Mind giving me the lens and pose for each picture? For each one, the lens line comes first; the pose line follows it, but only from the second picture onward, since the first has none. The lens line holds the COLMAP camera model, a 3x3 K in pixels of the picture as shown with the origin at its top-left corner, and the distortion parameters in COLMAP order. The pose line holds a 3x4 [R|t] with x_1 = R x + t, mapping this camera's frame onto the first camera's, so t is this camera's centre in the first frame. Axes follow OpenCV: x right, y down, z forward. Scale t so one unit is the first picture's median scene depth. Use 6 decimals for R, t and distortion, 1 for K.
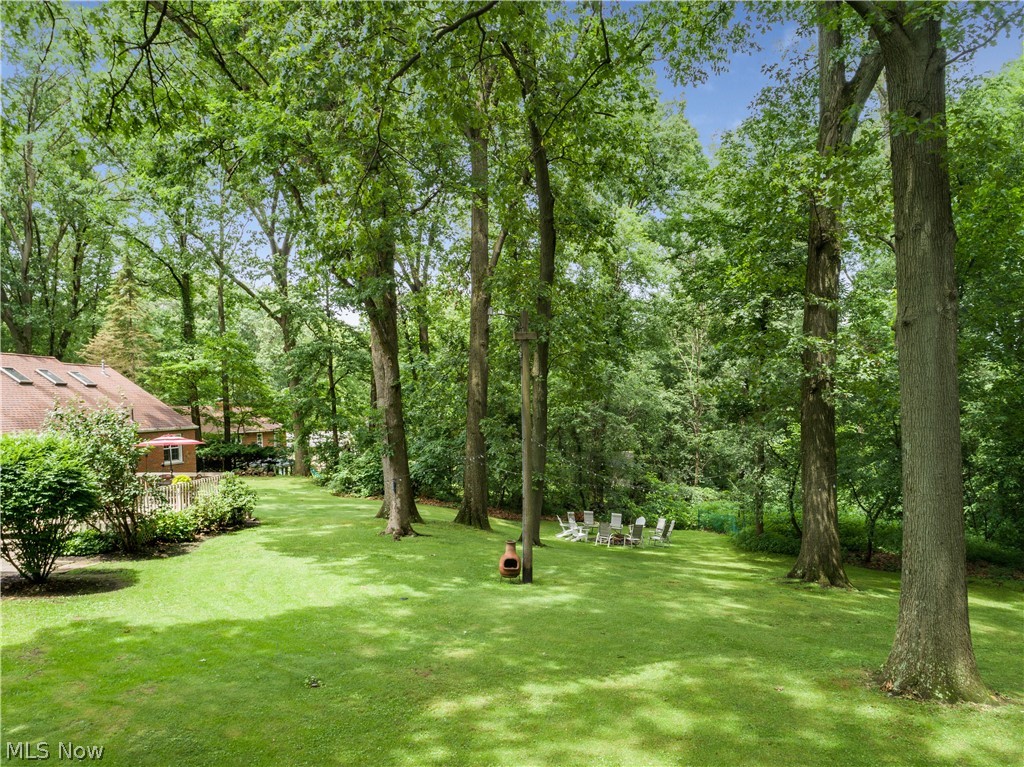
lens RADIAL K [[808.4, 0, 514.4], [0, 808.4, 387.9], [0, 0, 1]] dist [-0.005072, -0.006747]
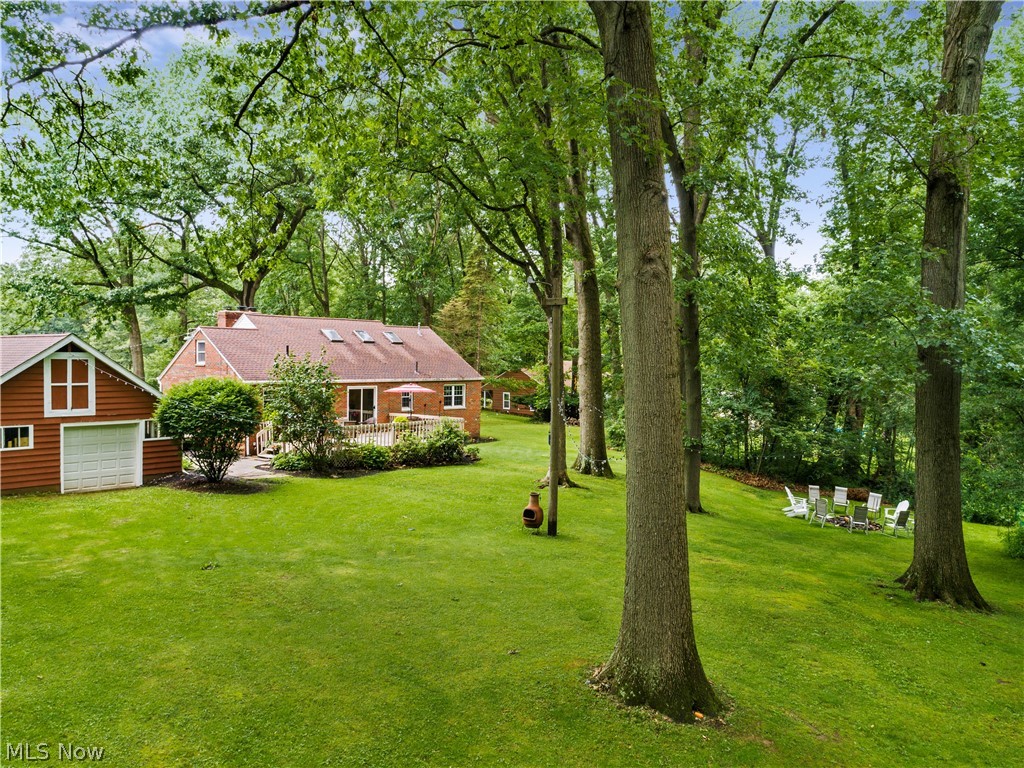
lens RADIAL K [[808.4, 0, 516.2], [0, 808.4, 379.3], [0, 0, 1]] dist [-0.005072, -0.006747]
pose [[0.822204, 0.033734, -0.568192, 0.579340], [-0.009233, 0.998901, 0.045945, -0.010113], [0.569118, -0.032530, 0.821612, 0.116281]]
